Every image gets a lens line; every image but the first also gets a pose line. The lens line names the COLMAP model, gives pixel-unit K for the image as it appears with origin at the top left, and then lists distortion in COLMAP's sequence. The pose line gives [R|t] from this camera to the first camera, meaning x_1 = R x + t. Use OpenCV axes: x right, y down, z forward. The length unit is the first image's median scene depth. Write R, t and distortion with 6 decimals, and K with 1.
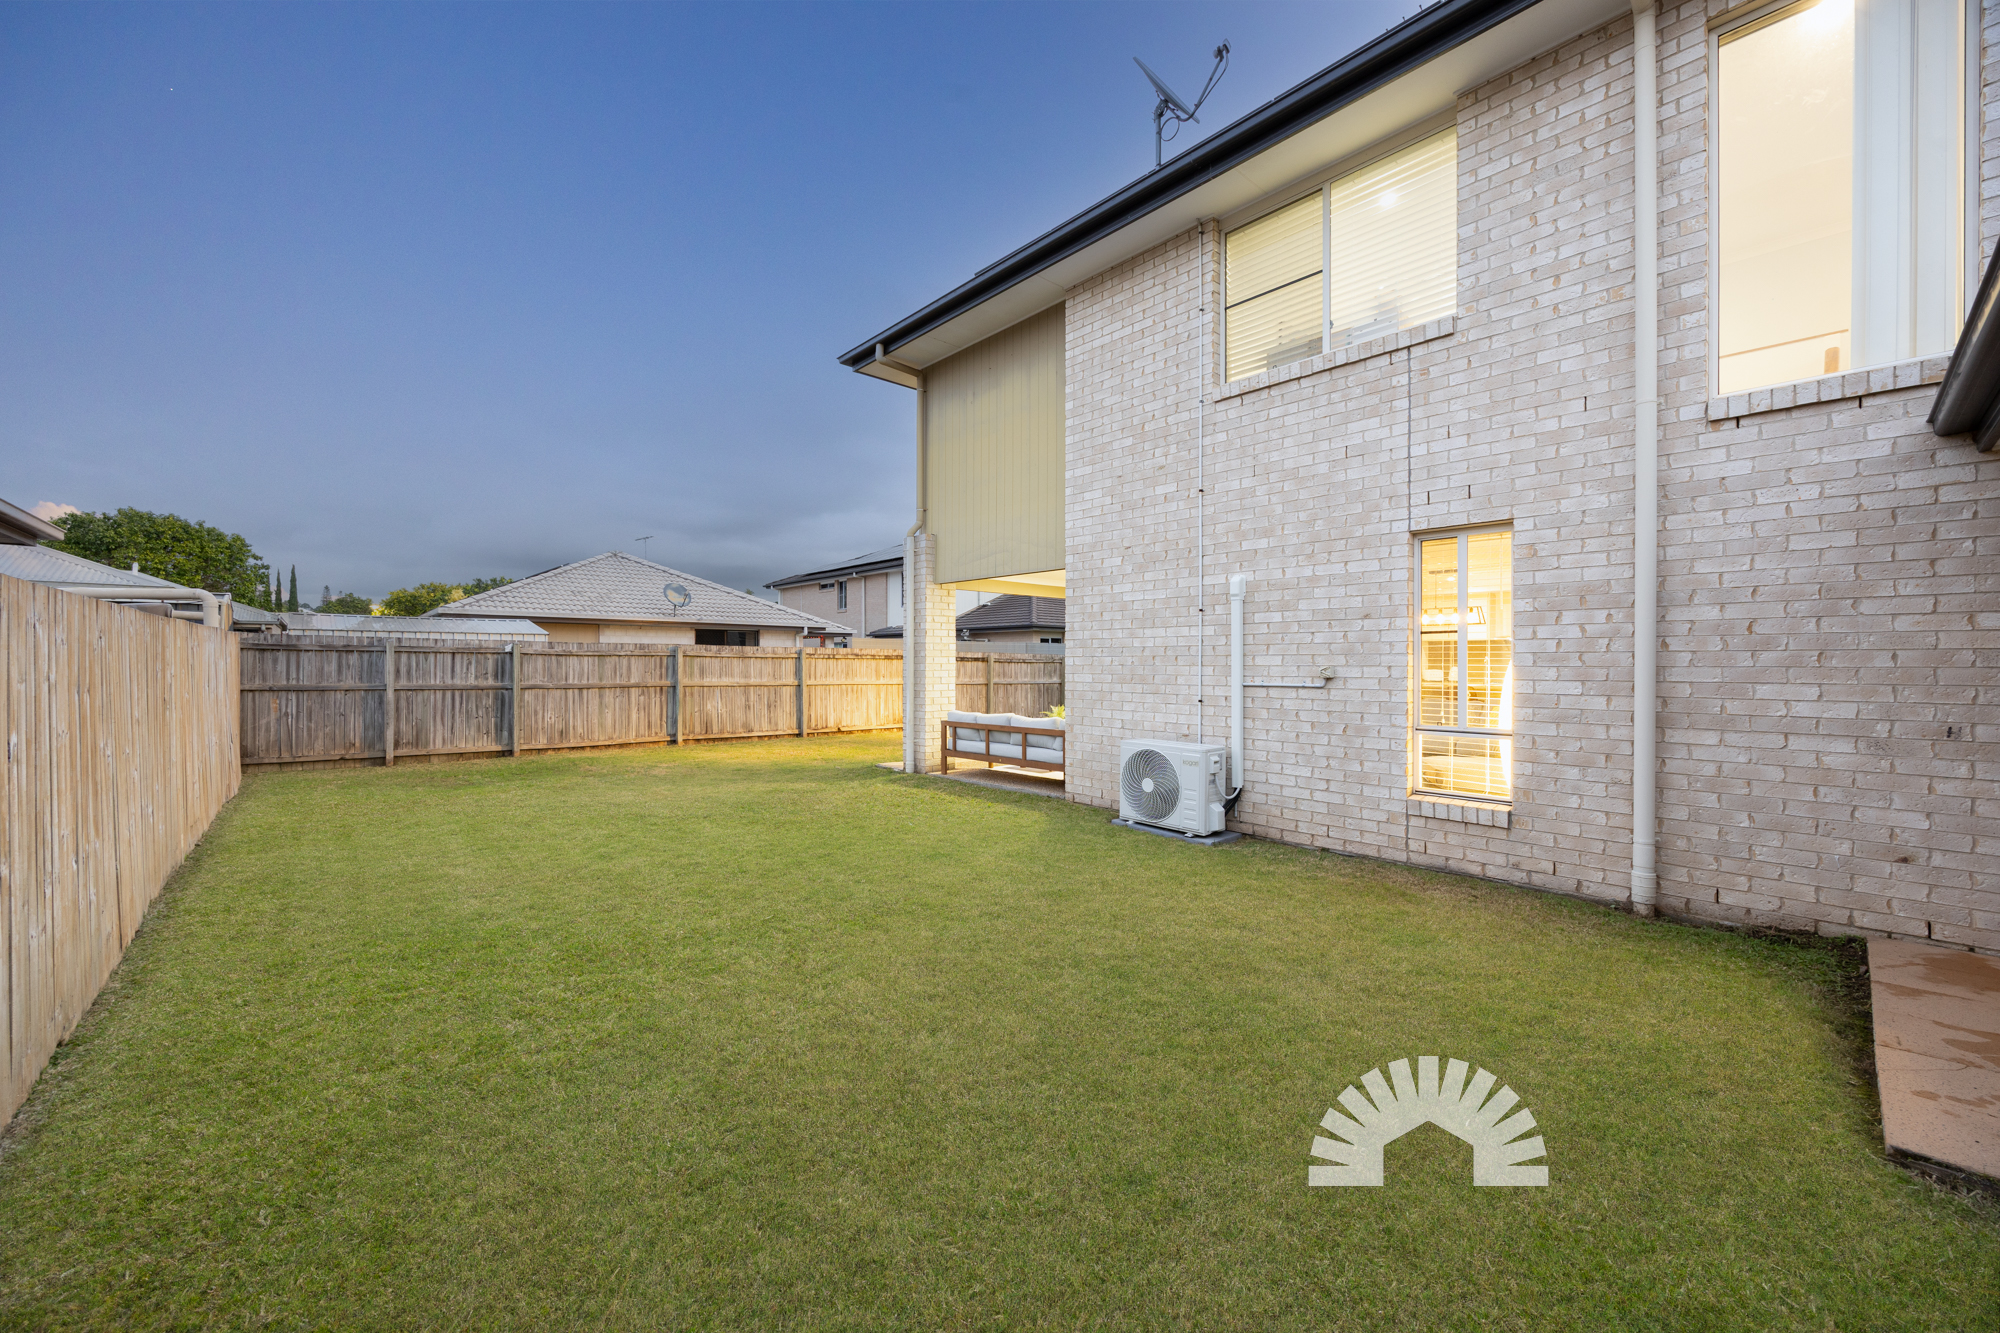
lens RADIAL K [[768.9, 0, 1000.0], [0, 768.9, 666.5], [0, 0, 1]] dist [-0.001045, -0.000045]
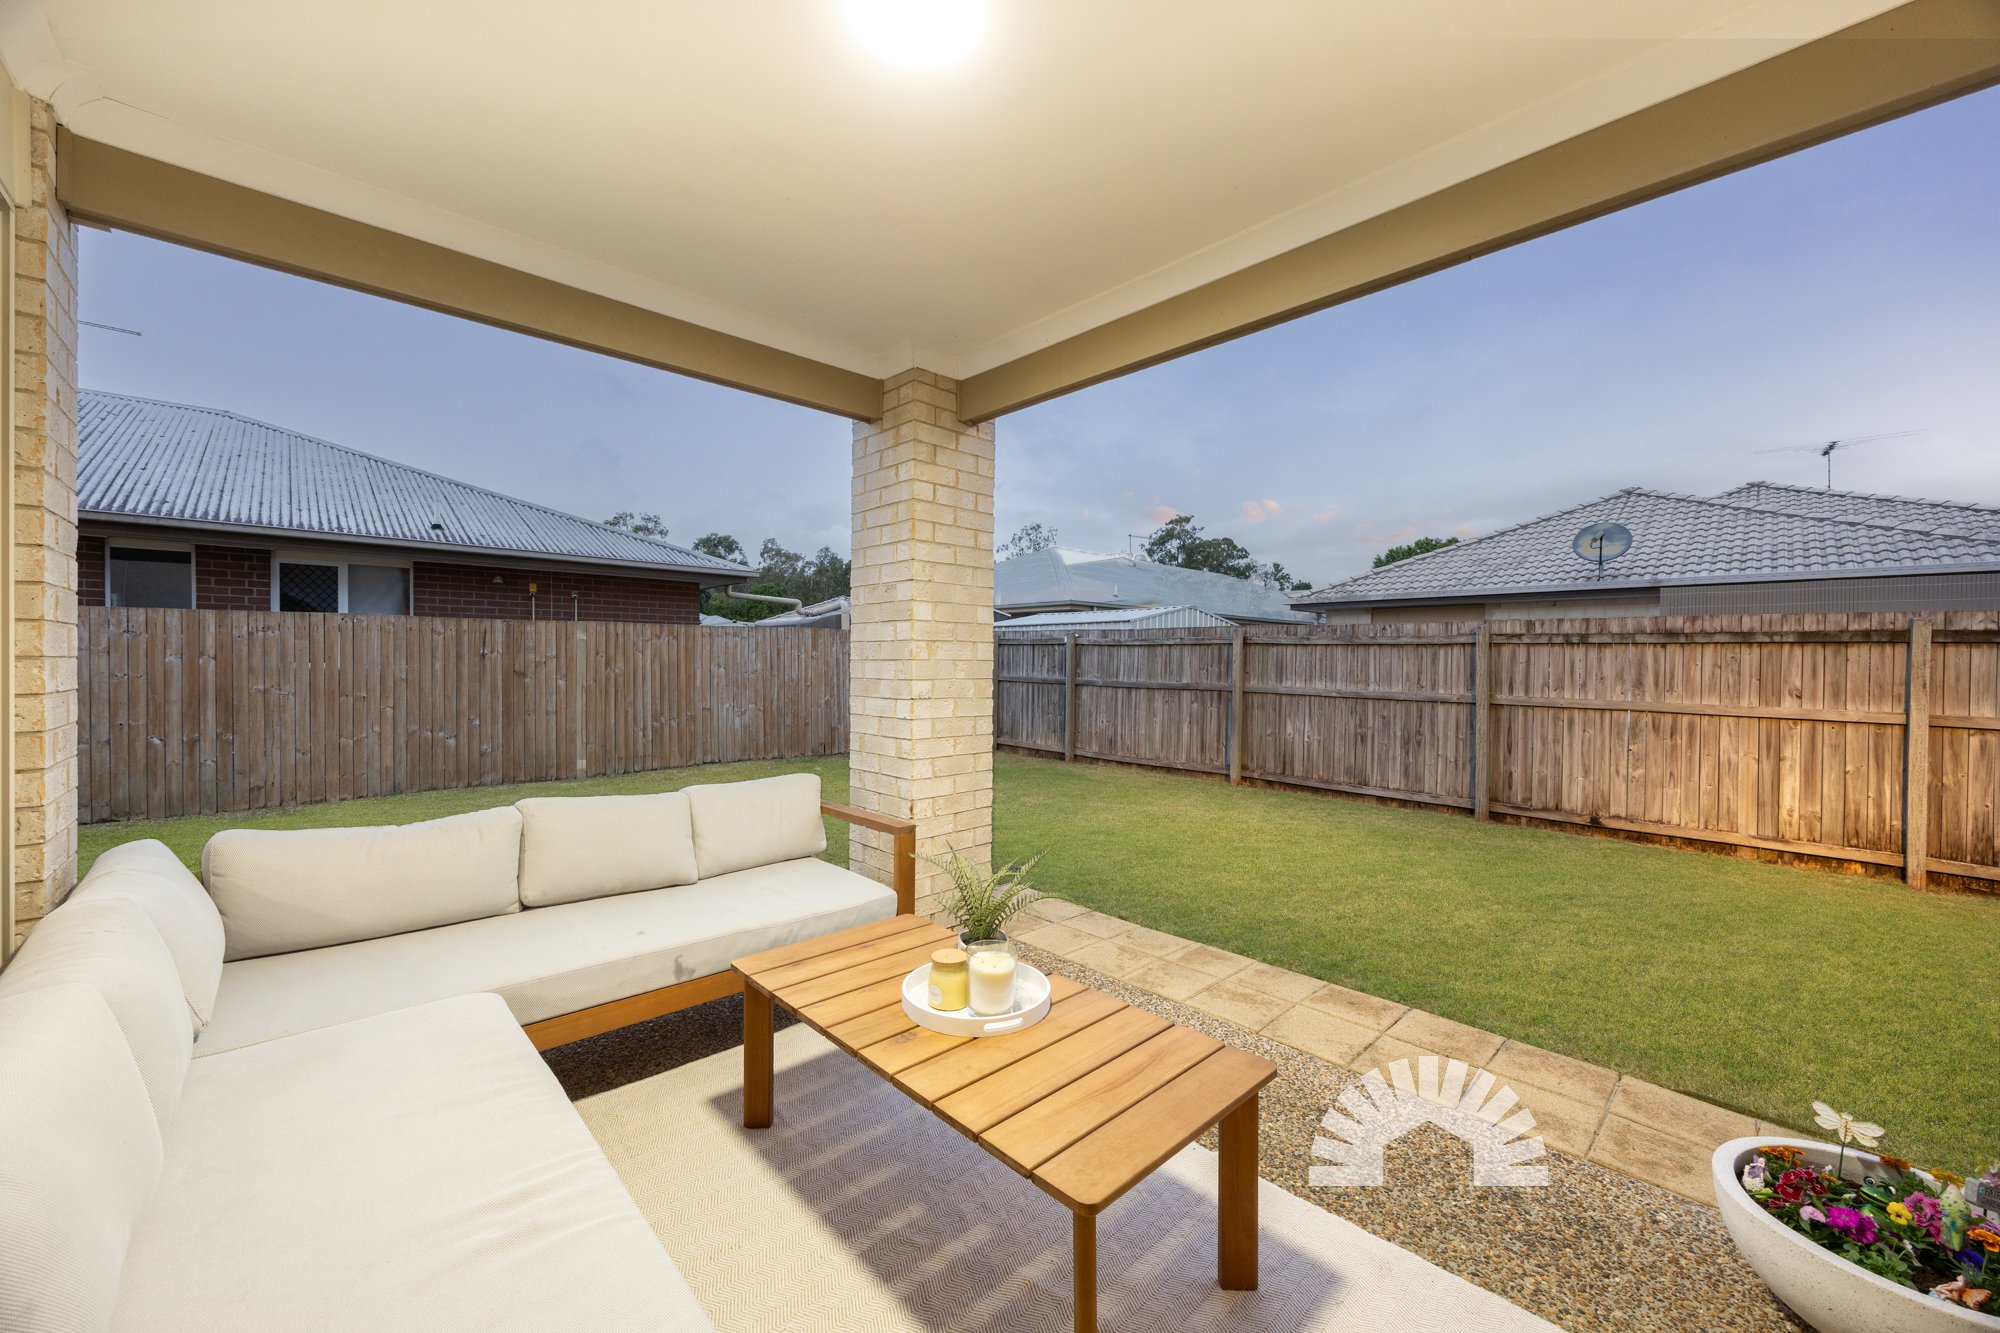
lens RADIAL K [[768.9, 0, 1000.0], [0, 768.9, 666.5], [0, 0, 1]] dist [-0.001045, -0.000045]
pose [[0.021963, 0.007362, -0.999732, 0.209088], [-0.012351, 0.999899, 0.007092, 0.002675], [0.999682, 0.012192, 0.022051, 0.771857]]
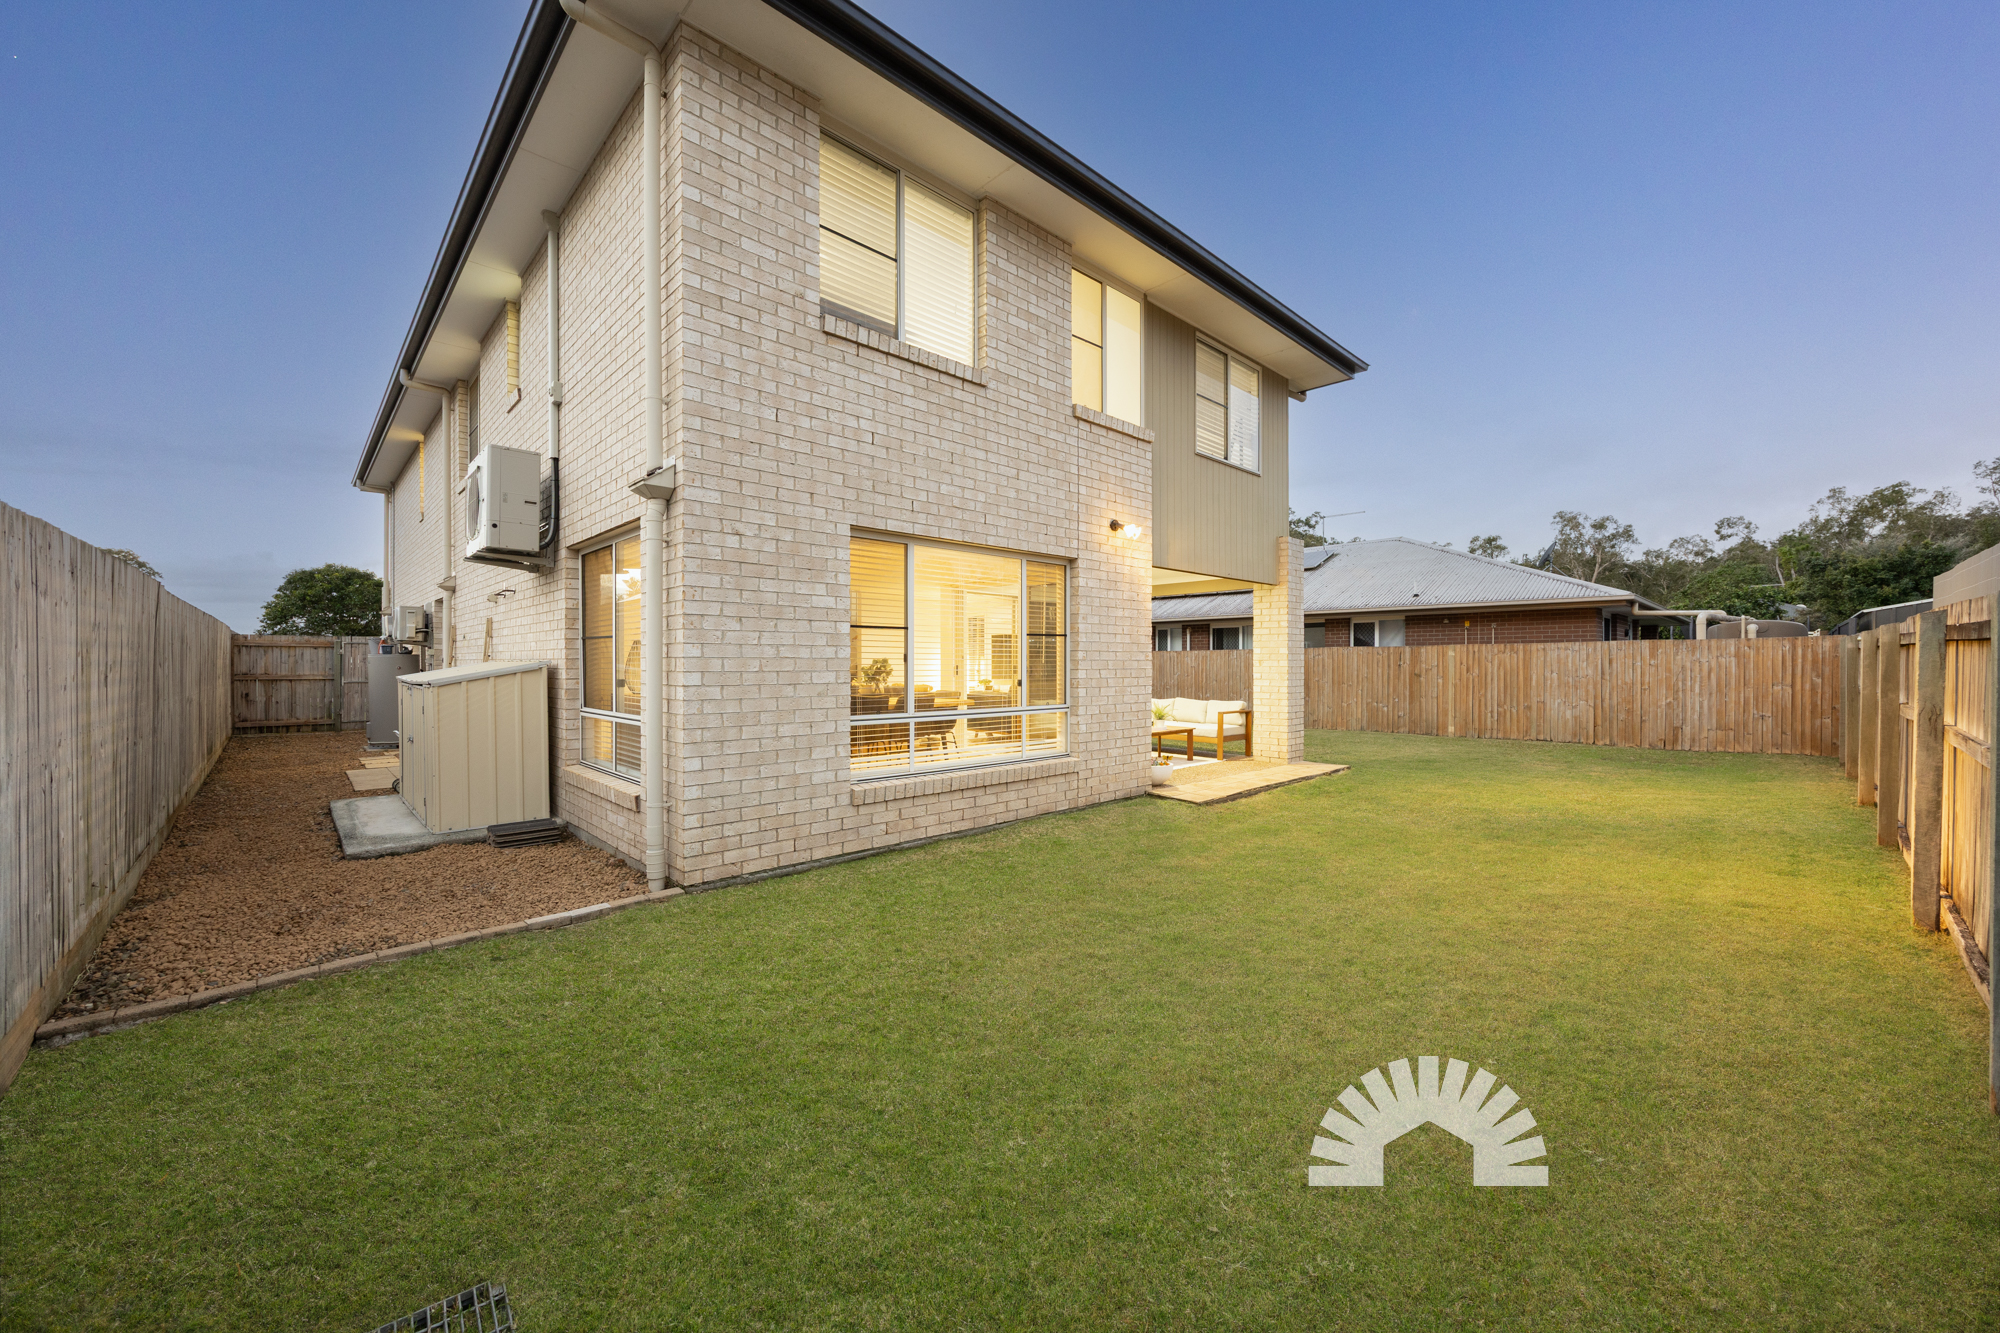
lens RADIAL K [[768.9, 0, 1000.0], [0, 768.9, 666.5], [0, 0, 1]] dist [-0.001045, -0.000045]
pose [[-0.999311, -0.013550, -0.034568, 0.236265], [-0.013492, 0.999907, -0.001901, 0.015628], [0.034590, -0.001433, -0.999401, 1.515846]]
